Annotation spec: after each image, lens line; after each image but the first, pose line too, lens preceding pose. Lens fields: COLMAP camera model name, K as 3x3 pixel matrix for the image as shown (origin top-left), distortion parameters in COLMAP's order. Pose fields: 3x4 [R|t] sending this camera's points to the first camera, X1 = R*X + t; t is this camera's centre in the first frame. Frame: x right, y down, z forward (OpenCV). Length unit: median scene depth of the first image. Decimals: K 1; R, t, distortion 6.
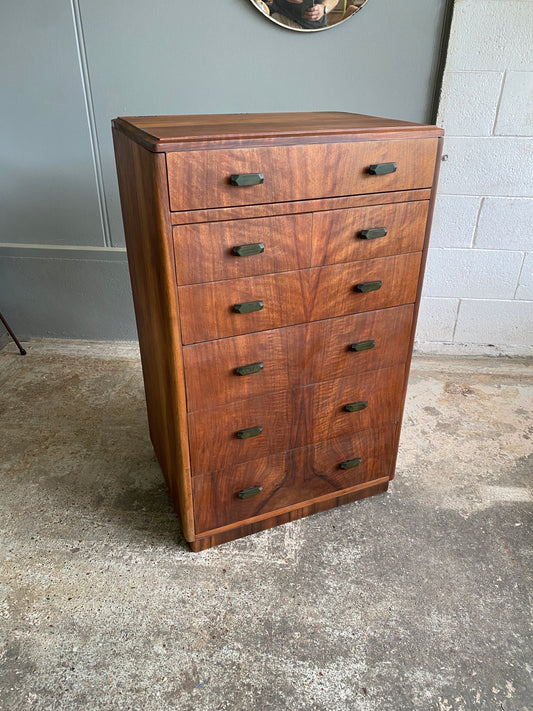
lens RADIAL K [[544.0, 0, 271.6], [0, 544.0, 349.1], [0, 0, 1]] dist [0.014174, -0.015839]
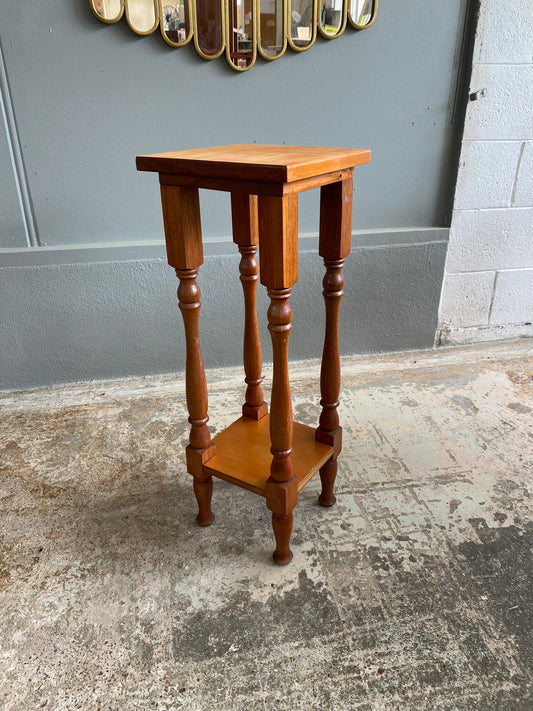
lens RADIAL K [[544.0, 0, 272.8], [0, 544.0, 349.6], [0, 0, 1]] dist [0.014174, -0.015839]
pose [[0.959188, -0.131552, 0.250306, -0.322069], [0.145872, 0.988516, -0.039461, 0.014310], [-0.242240, 0.074363, 0.967362, 0.452366]]
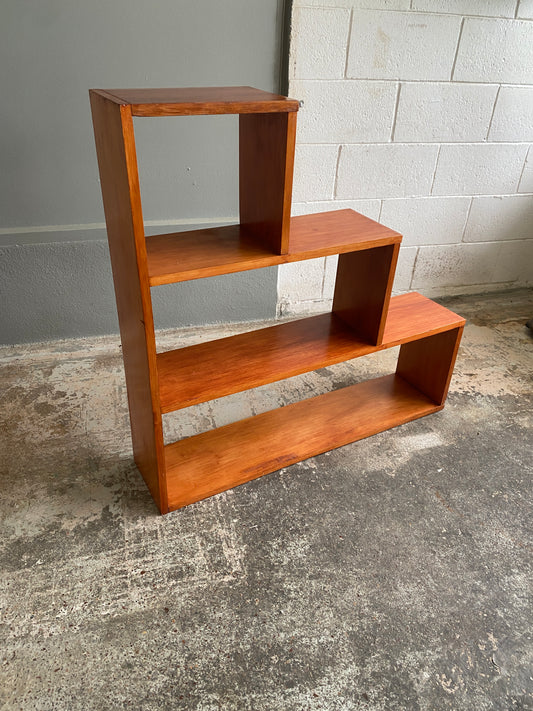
lens RADIAL K [[544.0, 0, 272.0], [0, 544.0, 347.0], [0, 0, 1]] dist [0.014174, -0.015839]
pose [[0.932941, -0.162150, 0.321449, -0.133905], [0.142901, 0.986270, 0.082766, -0.033534], [-0.330456, -0.031281, 0.943303, 0.168448]]
